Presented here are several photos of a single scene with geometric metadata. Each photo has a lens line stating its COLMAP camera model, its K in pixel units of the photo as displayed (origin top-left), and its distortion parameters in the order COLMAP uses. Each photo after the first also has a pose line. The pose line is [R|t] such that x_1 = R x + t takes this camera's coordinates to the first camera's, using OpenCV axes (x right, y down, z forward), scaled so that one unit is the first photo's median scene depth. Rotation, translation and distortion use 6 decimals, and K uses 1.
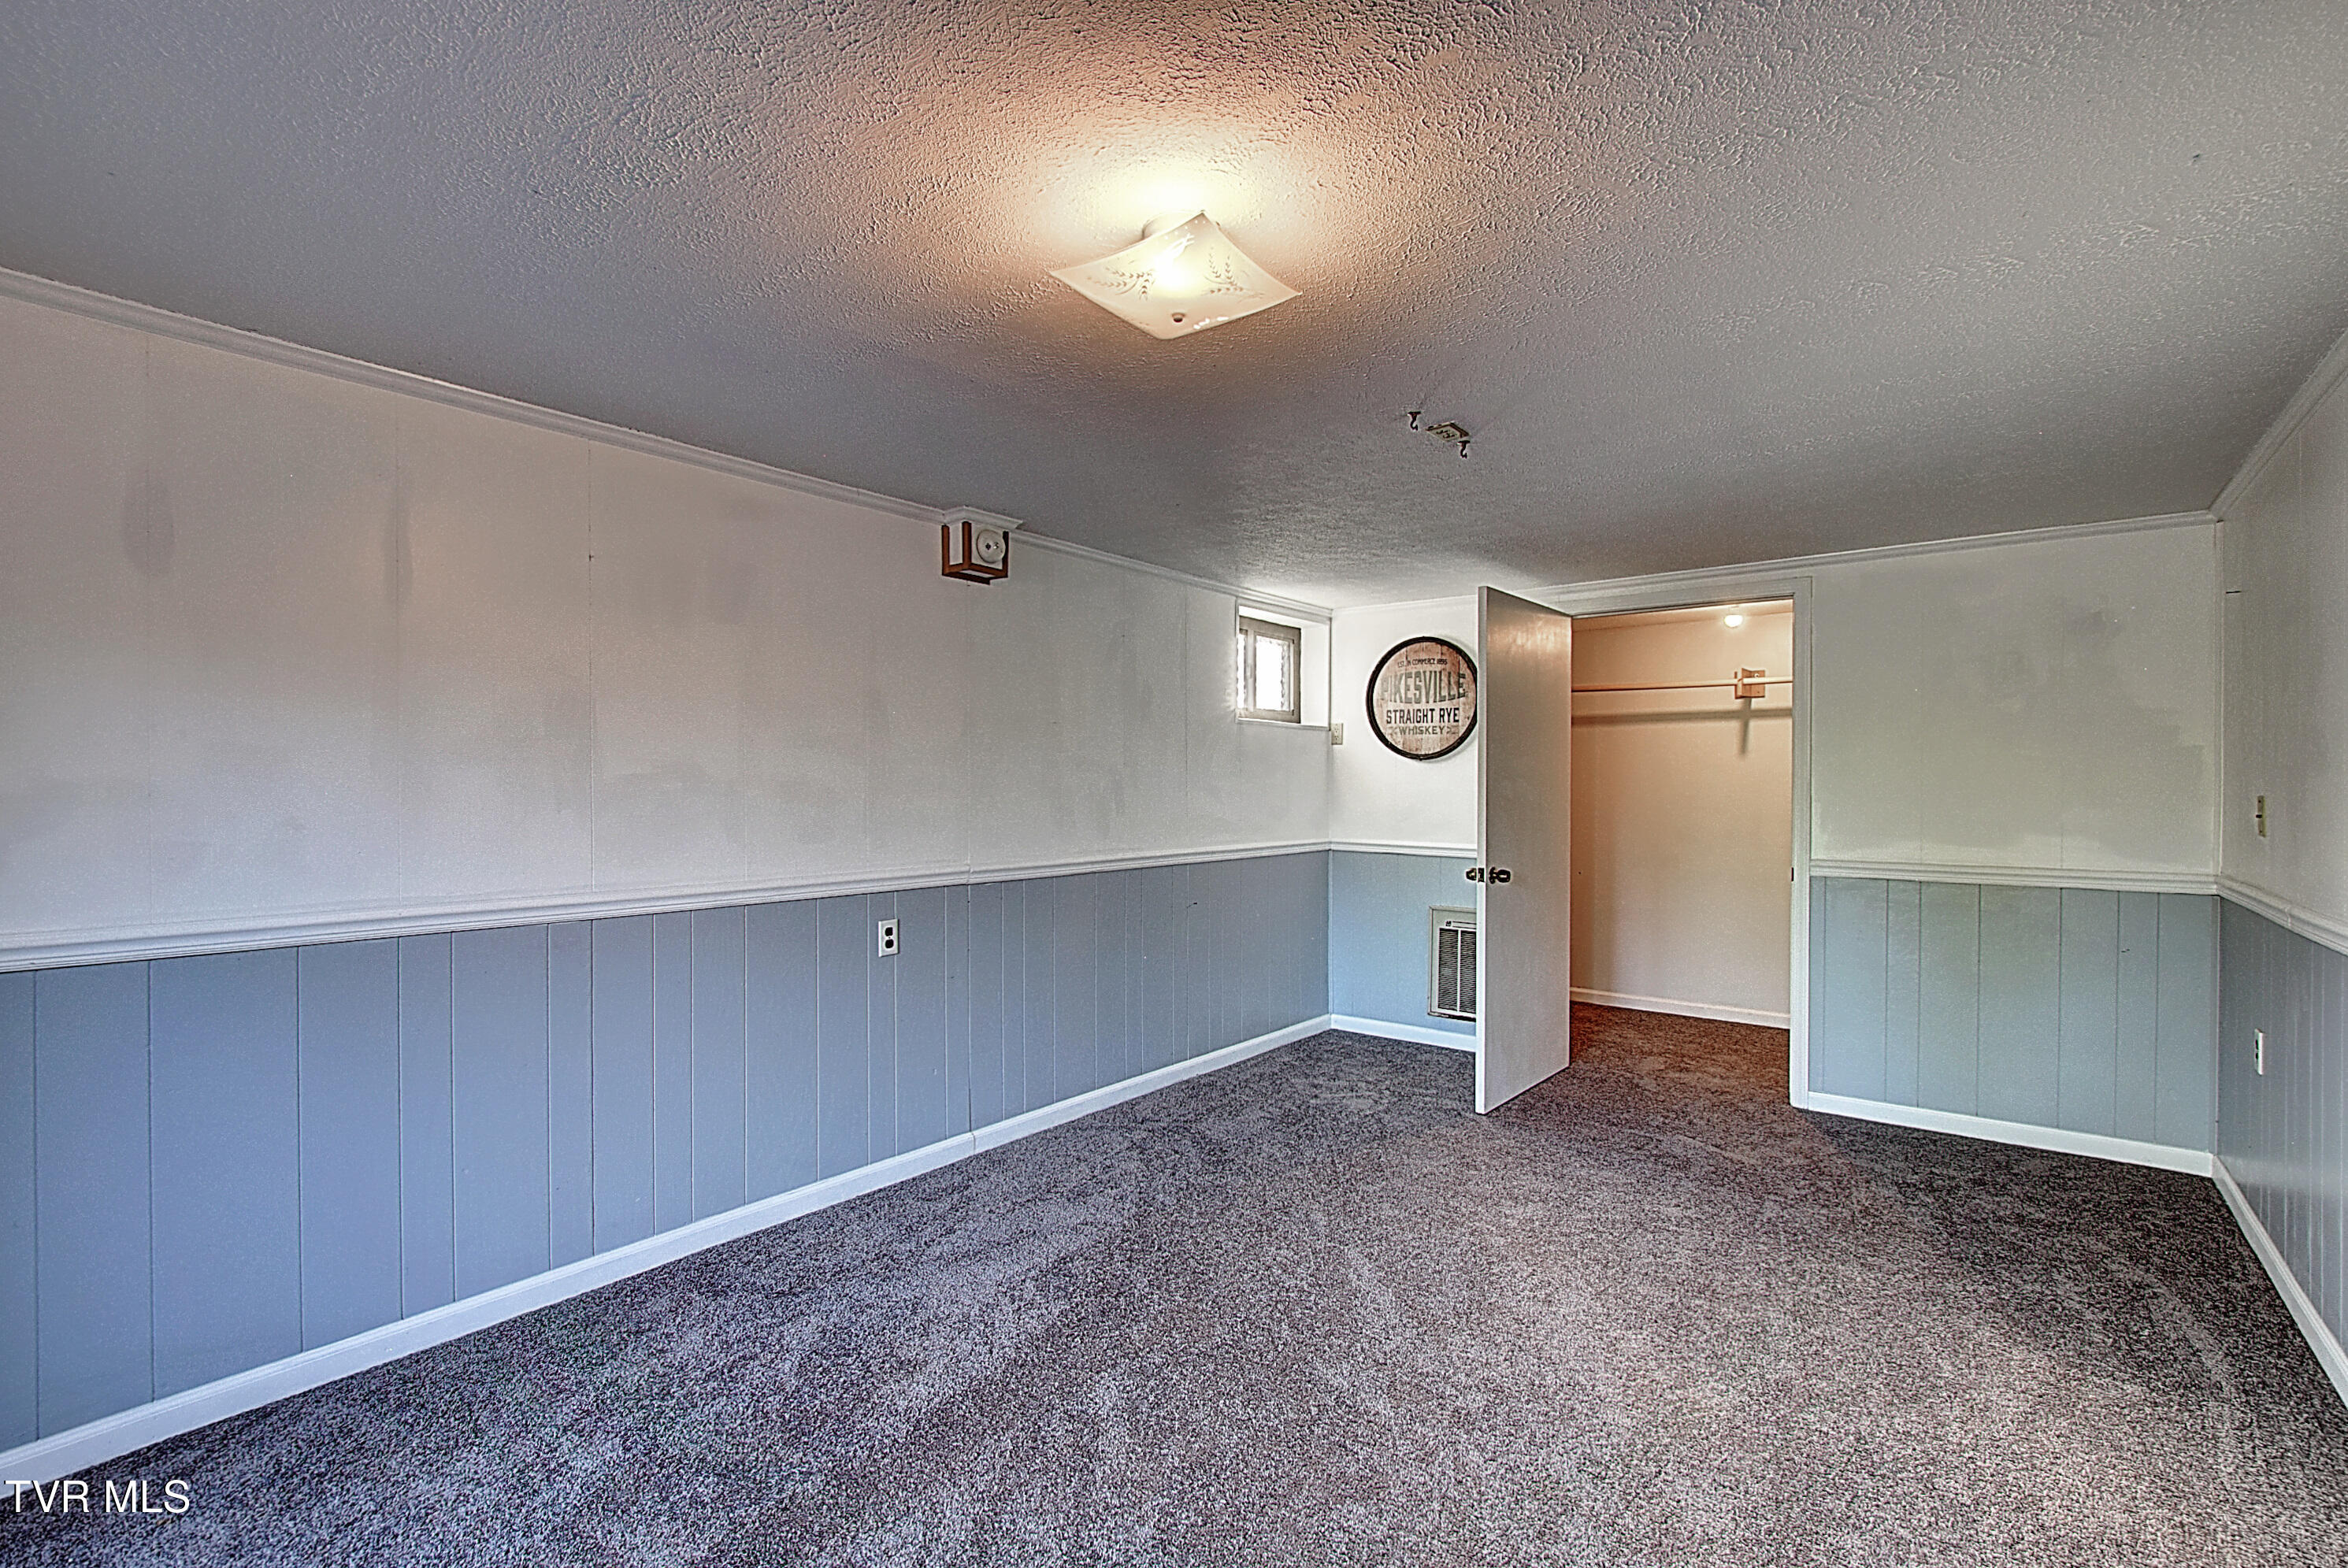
lens RADIAL K [[1047.0, 0, 1177.2], [0, 1047.0, 773.4], [0, 0, 1]] dist [0.020829, -0.016704]
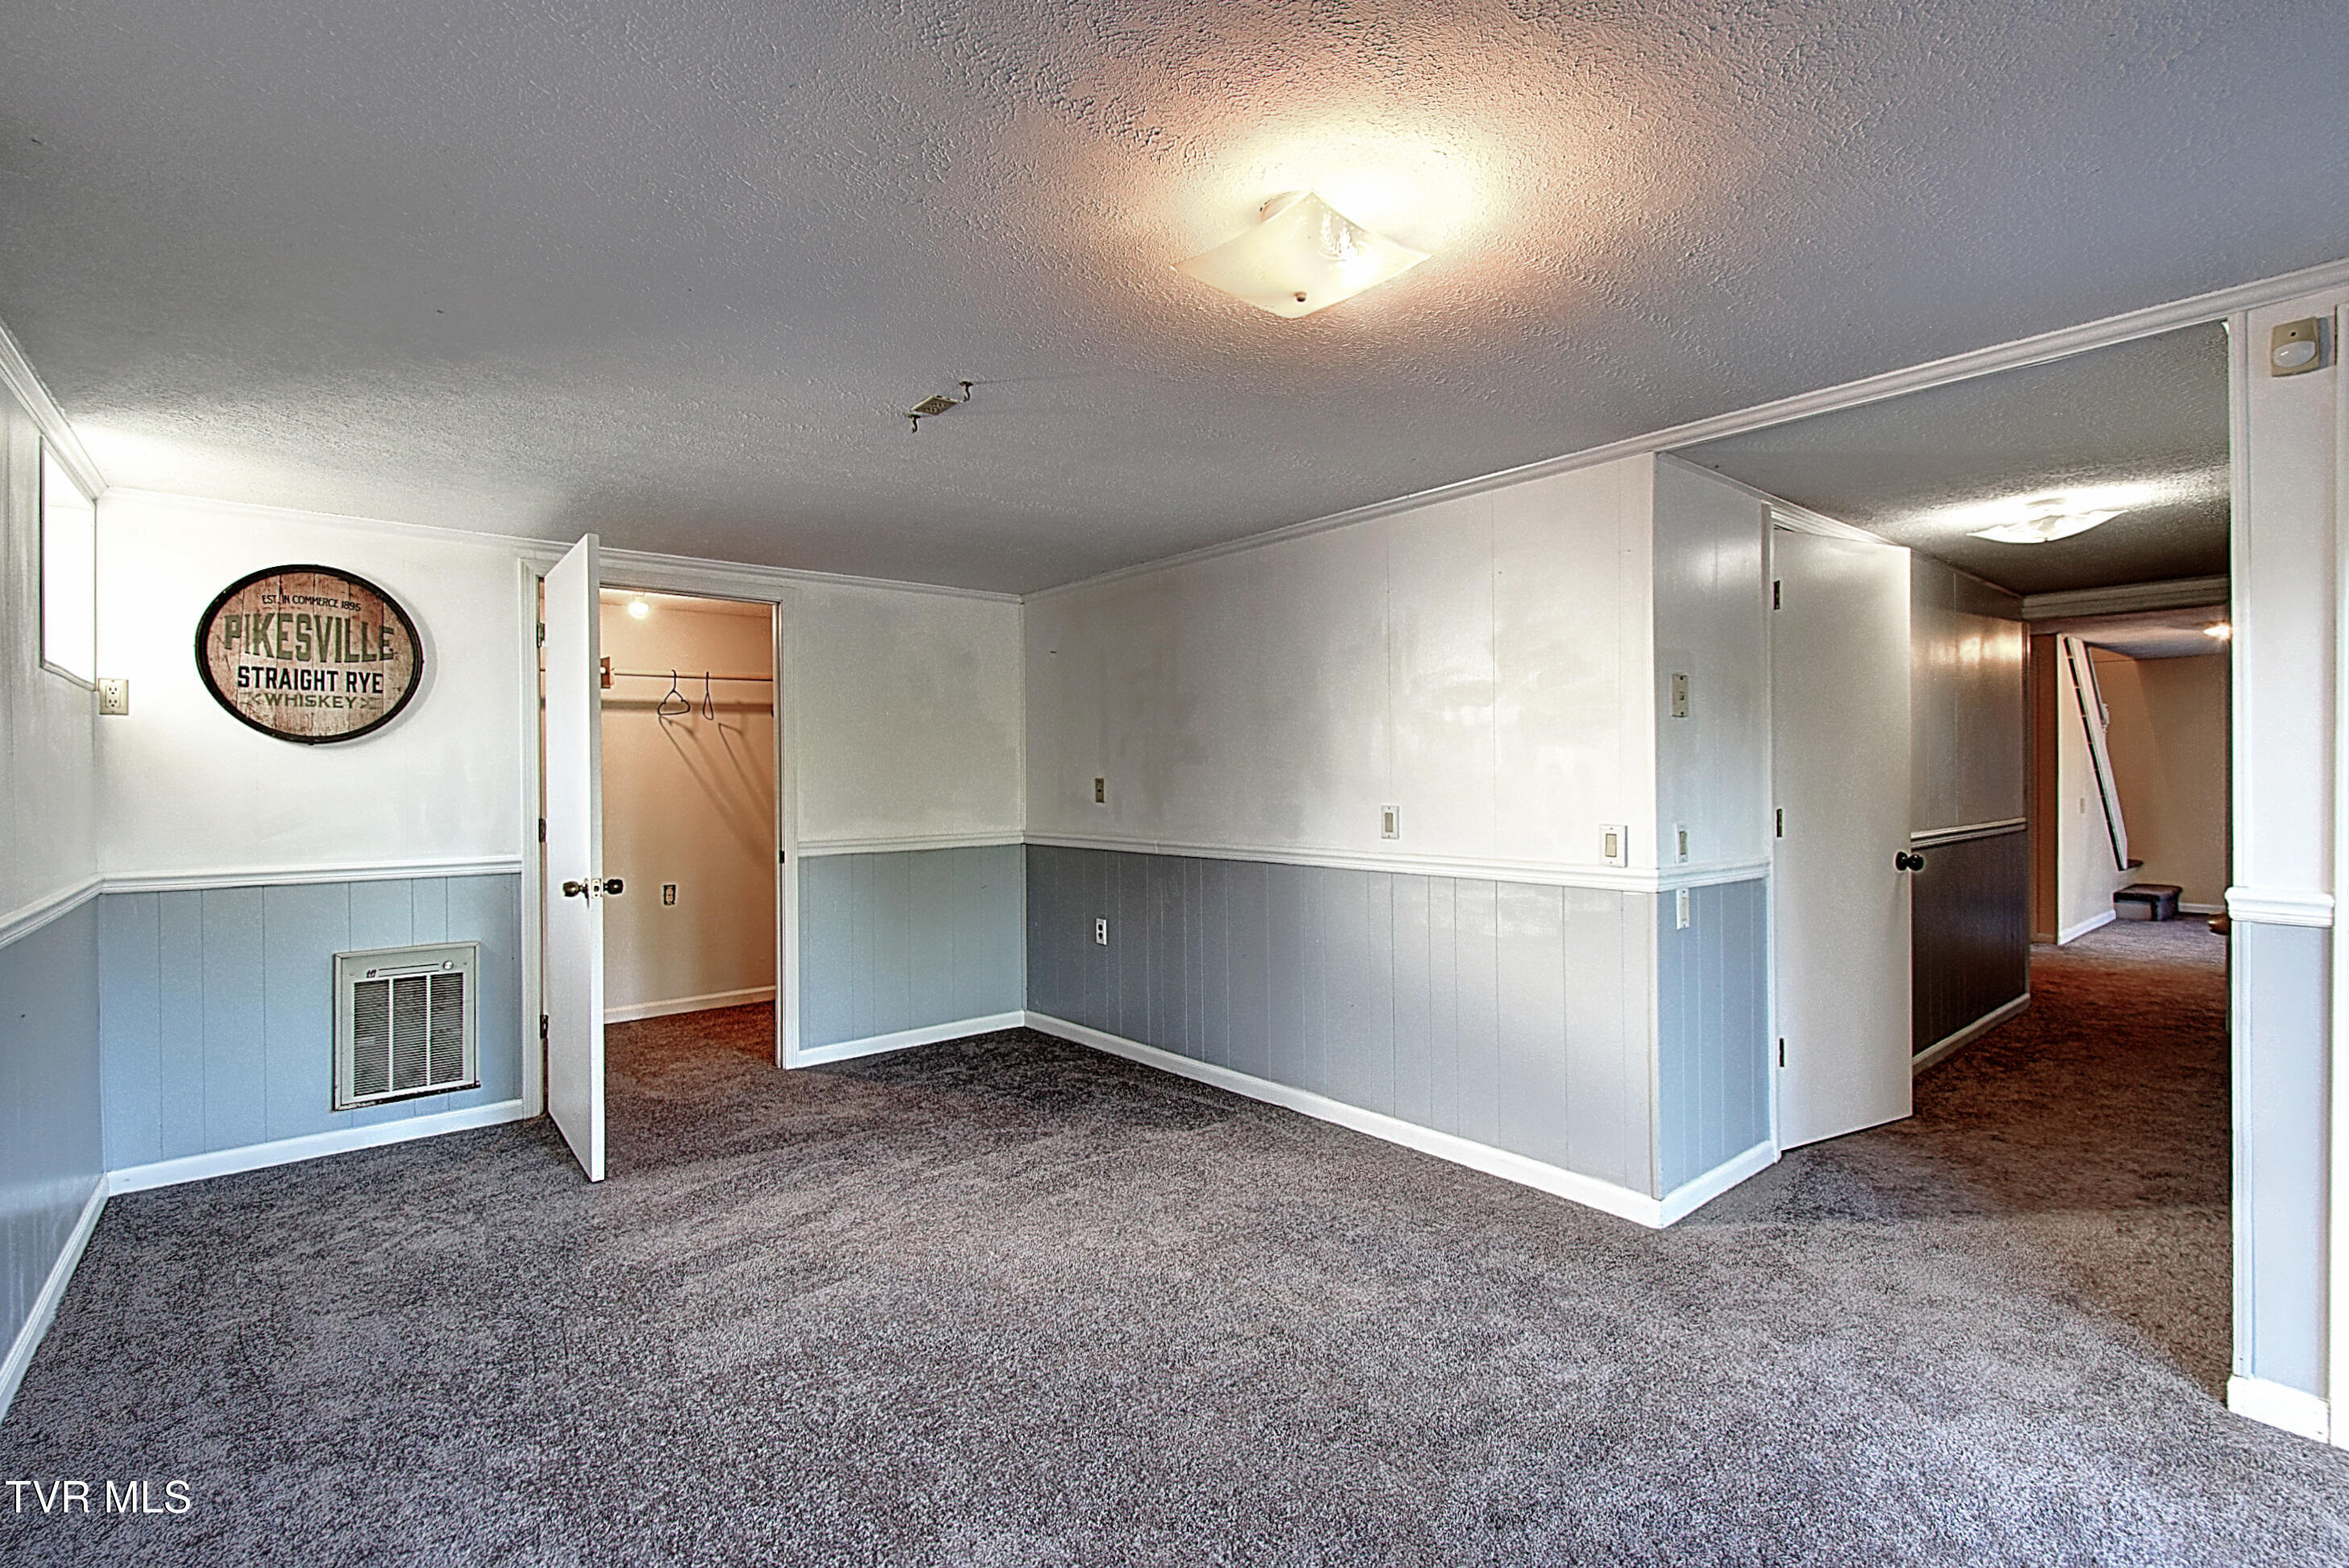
lens RADIAL K [[1039.2, 0, 1202.7], [0, 1039.2, 774.4], [0, 0, 1]] dist [0.001041, -0.000238]
pose [[0.199189, -0.004678, 0.979950, -0.322739], [0.002682, 0.999987, 0.004228, 0.005514], [-0.979957, 0.001786, 0.199199, 0.302004]]
